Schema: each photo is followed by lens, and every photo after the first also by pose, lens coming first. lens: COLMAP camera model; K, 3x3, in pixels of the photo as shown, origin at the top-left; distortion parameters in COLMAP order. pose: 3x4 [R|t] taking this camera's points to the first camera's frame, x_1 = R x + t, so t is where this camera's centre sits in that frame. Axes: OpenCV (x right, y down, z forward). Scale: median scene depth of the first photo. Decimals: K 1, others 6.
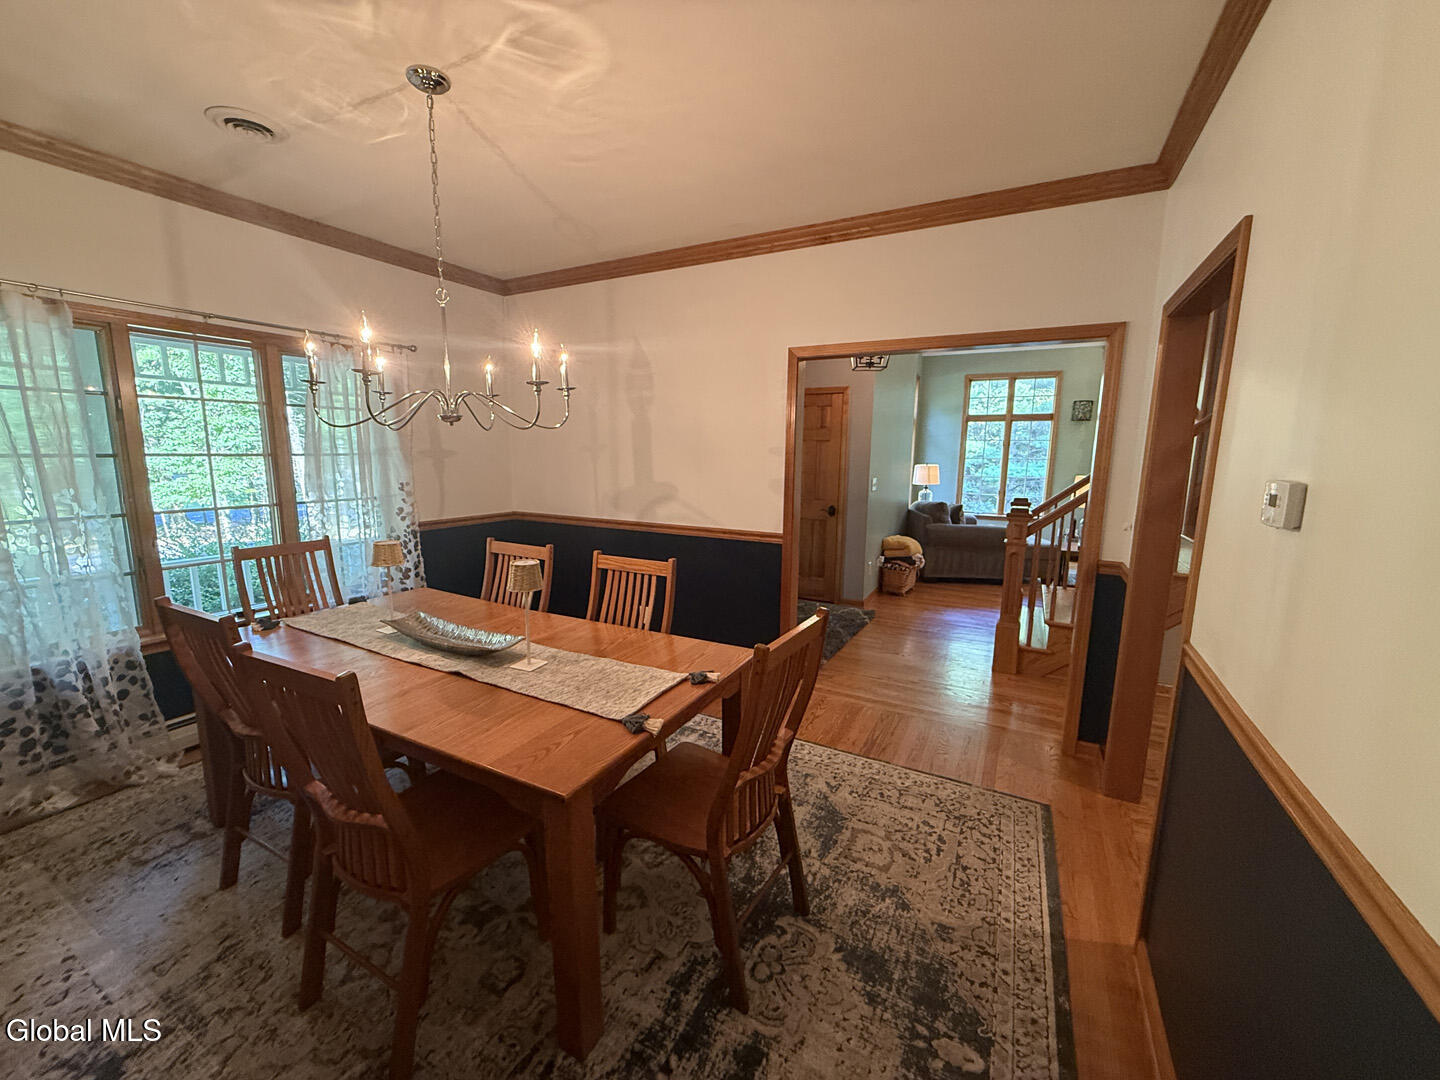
lens RADIAL K [[574.8, 0, 711.0], [0, 574.8, 542.2], [0, 0, 1]] dist [0.000973, 0.000418]
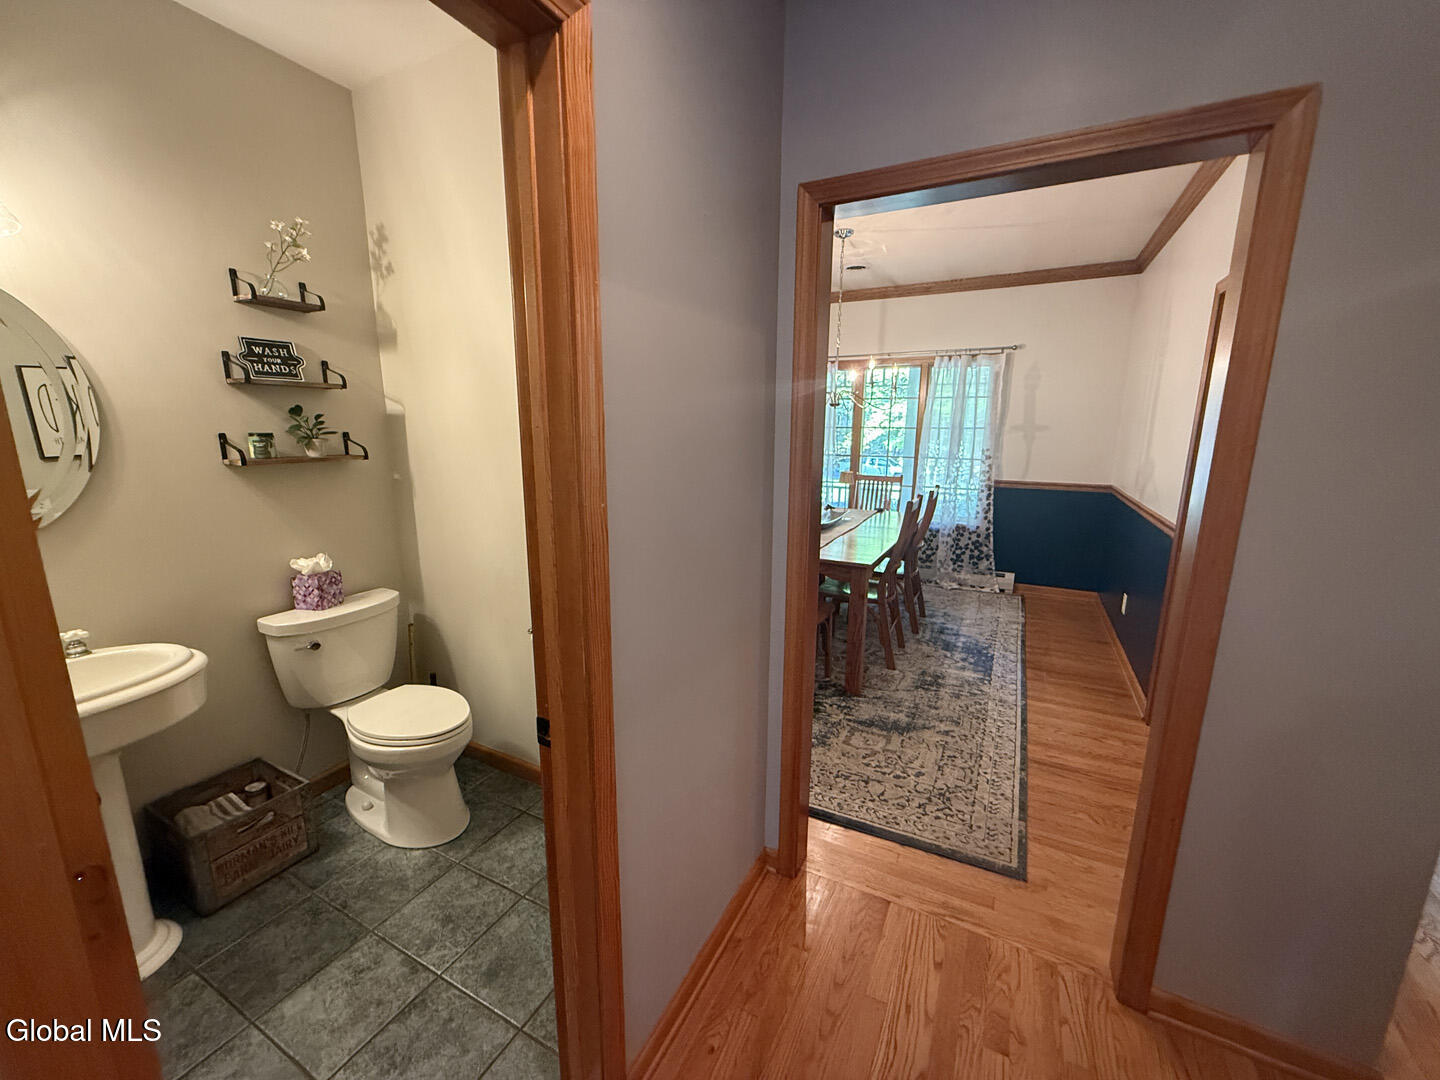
lens RADIAL K [[574.8, 0, 716.7], [0, 574.8, 541.4], [0, 0, 1]] dist [0.000973, 0.000418]
pose [[0.025989, 0.191343, -0.981179, 1.122874], [-0.168648, 0.968281, 0.184361, -0.044883], [0.985334, 0.160683, 0.057435, 0.431899]]
